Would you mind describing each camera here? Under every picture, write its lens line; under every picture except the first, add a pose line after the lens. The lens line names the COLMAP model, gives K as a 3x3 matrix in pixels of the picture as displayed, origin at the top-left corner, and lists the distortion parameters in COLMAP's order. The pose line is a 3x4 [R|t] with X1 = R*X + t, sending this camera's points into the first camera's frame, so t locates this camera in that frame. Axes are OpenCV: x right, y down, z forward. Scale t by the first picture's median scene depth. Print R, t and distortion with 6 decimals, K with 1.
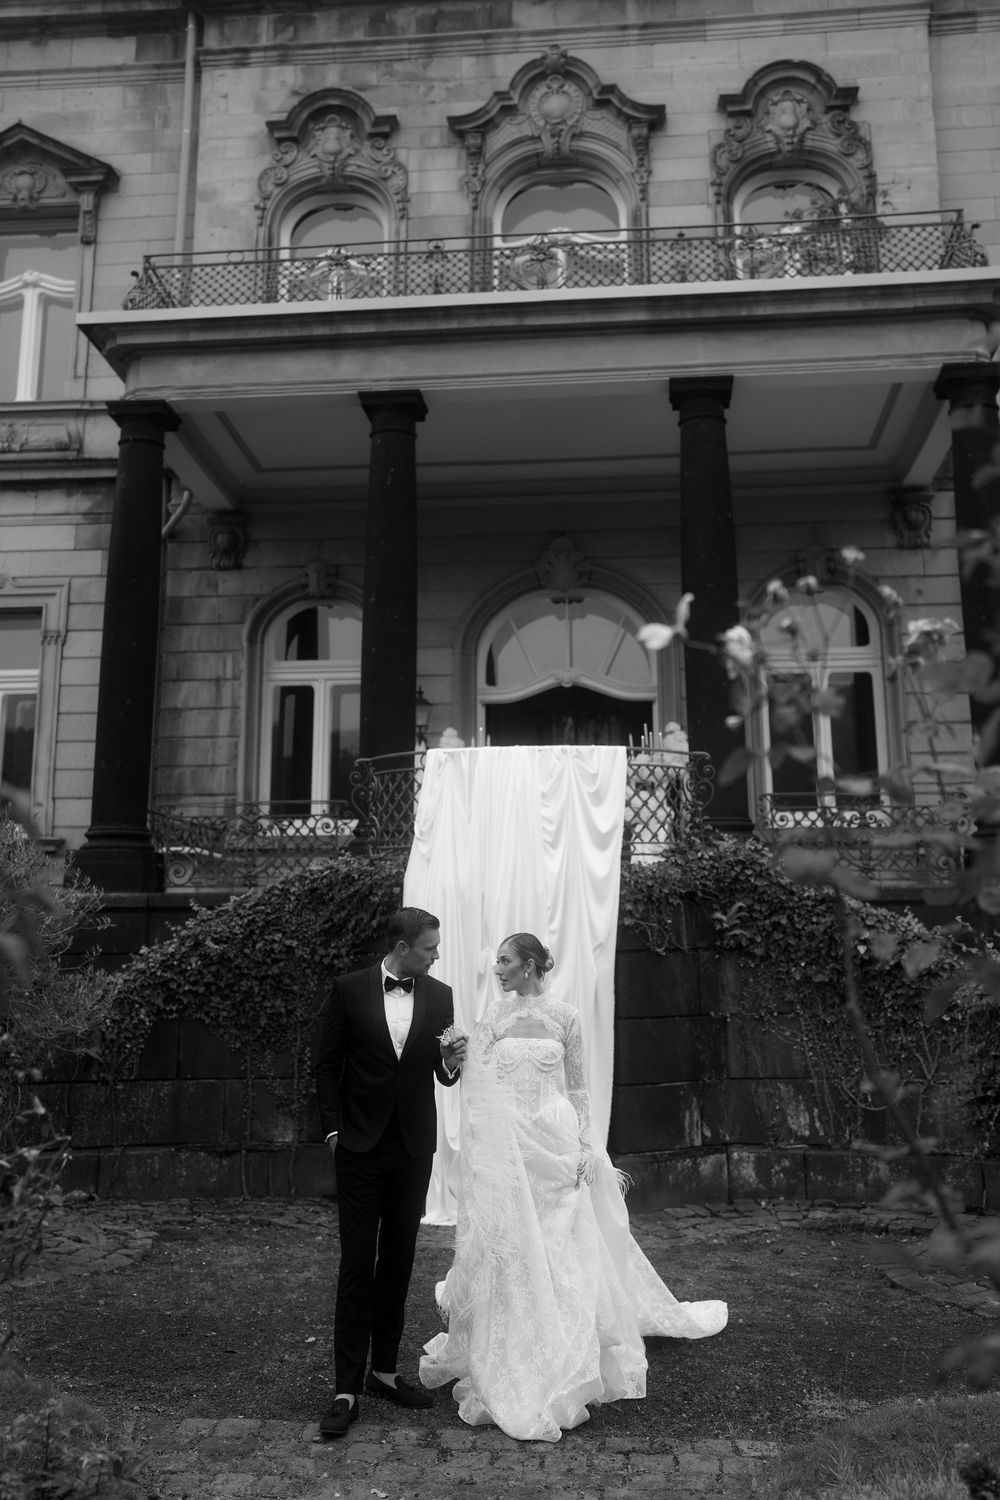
lens RADIAL K [[1316.2, 0, 499.4], [0, 1316.2, 748.2], [0, 0, 1]] dist [0.008587, 0.013524]
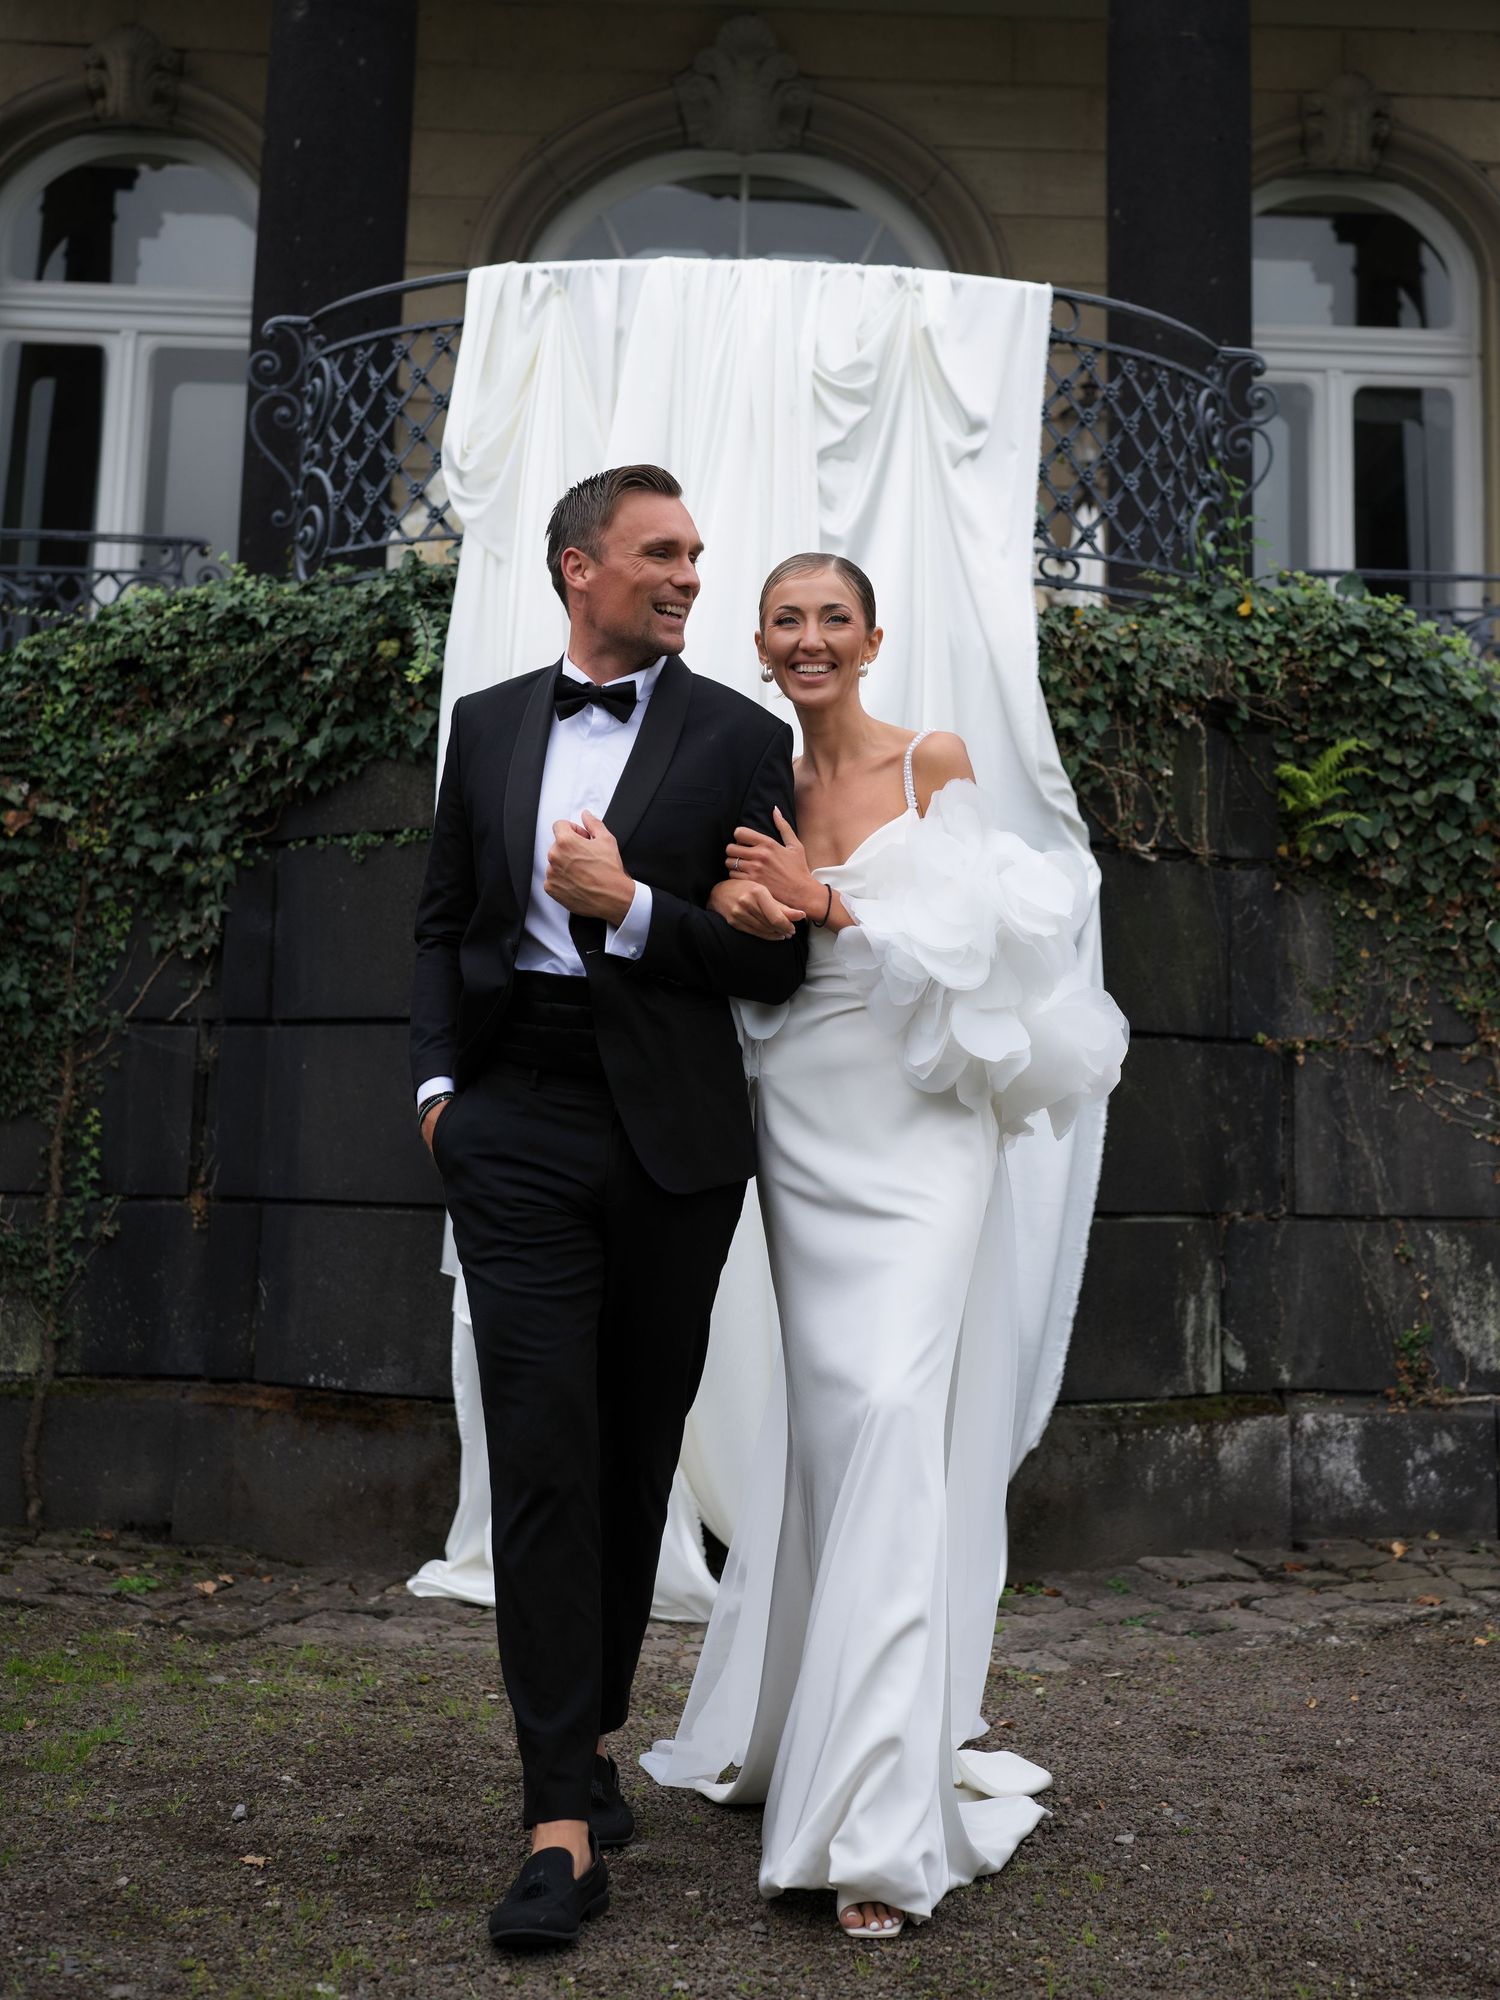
lens RADIAL K [[2296.1, 0, 751.2], [0, 2296.1, 1001.9], [0, 0, 1]] dist [0.016578, 0.000000]
pose [[0.984818, 0.052522, 0.165456, -0.081021], [-0.060753, 0.997134, 0.045082, 0.170495], [-0.162614, -0.054450, 0.985186, 0.398036]]
